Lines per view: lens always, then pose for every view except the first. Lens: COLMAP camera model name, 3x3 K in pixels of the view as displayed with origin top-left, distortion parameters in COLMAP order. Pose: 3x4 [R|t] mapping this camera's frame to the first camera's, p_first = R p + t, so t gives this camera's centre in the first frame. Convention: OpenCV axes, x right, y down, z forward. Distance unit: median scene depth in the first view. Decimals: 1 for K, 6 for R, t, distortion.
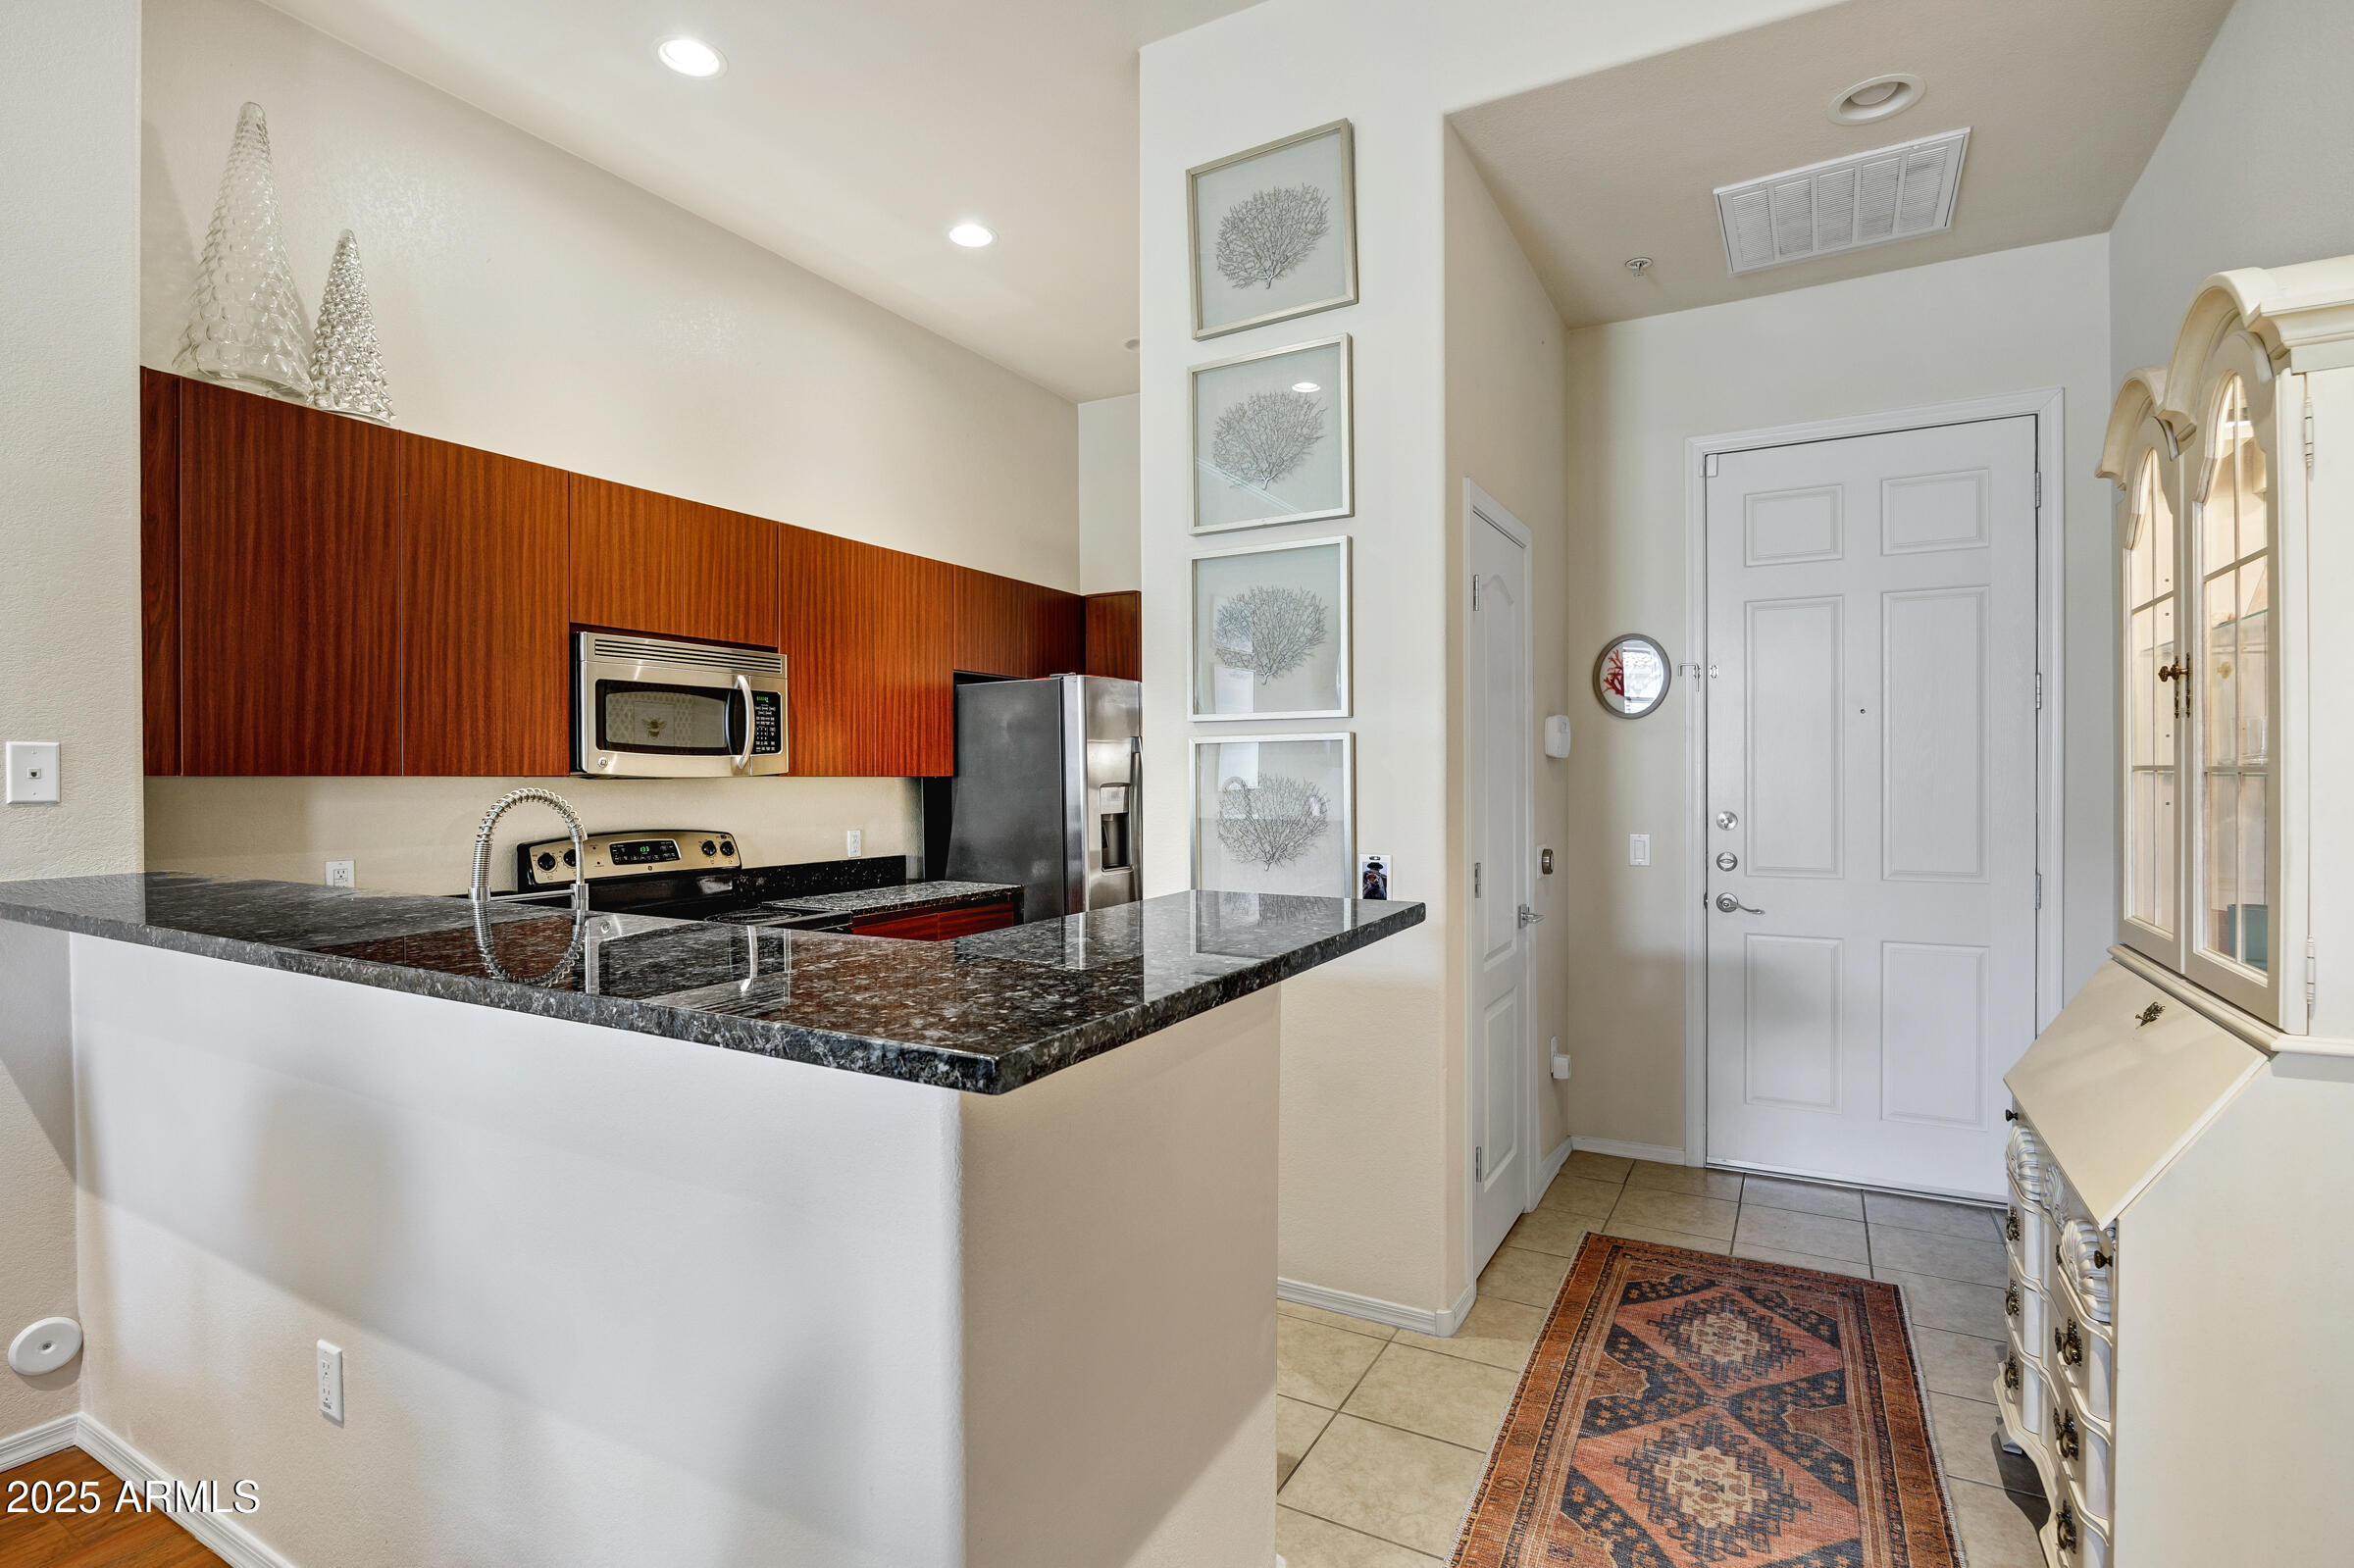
lens RADIAL K [[1148.2, 0, 1197.1], [0, 1148.2, 786.4], [0, 0, 1]] dist [-0.018452, 0.001954]
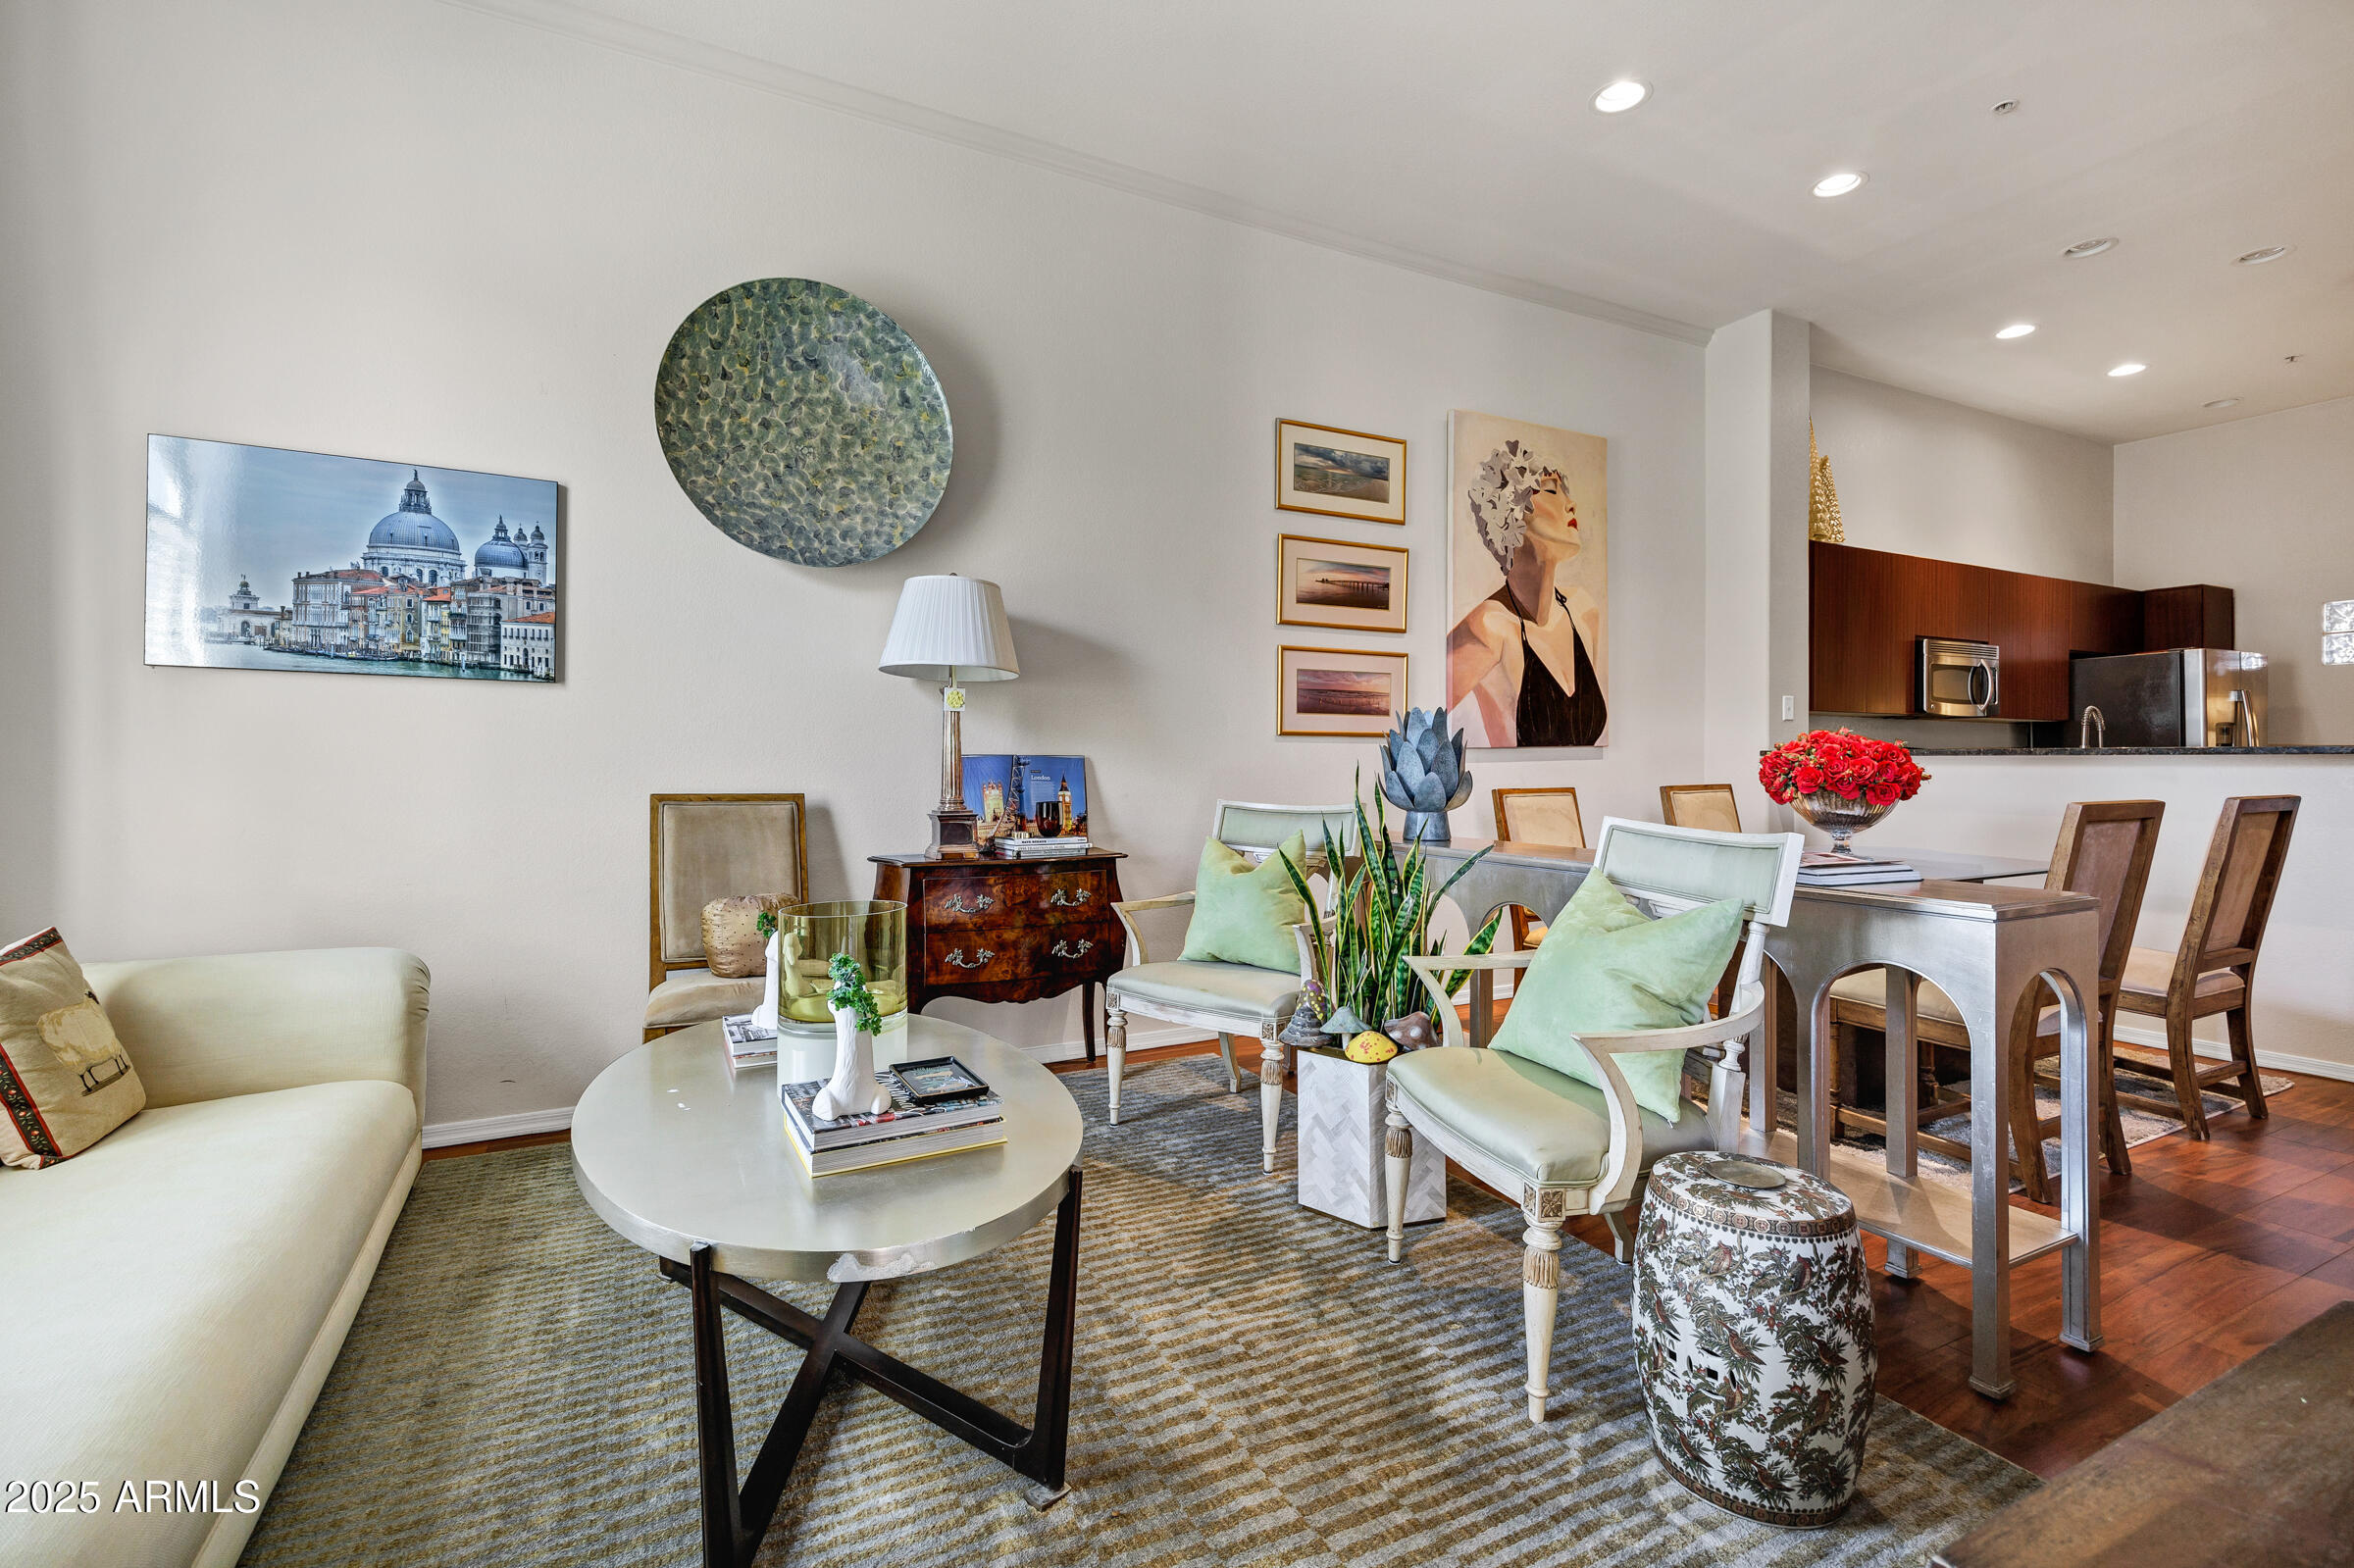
lens RADIAL K [[1007.8, 0, 1211.0], [0, 1007.8, 751.2], [0, 0, 1]] dist [0.010633, -0.001459]
pose [[0.816335, 0.007811, -0.577527, -0.479954], [-0.012843, 0.999907, -0.004630, 0.068854], [0.577437, 0.011197, 0.816359, -0.972946]]
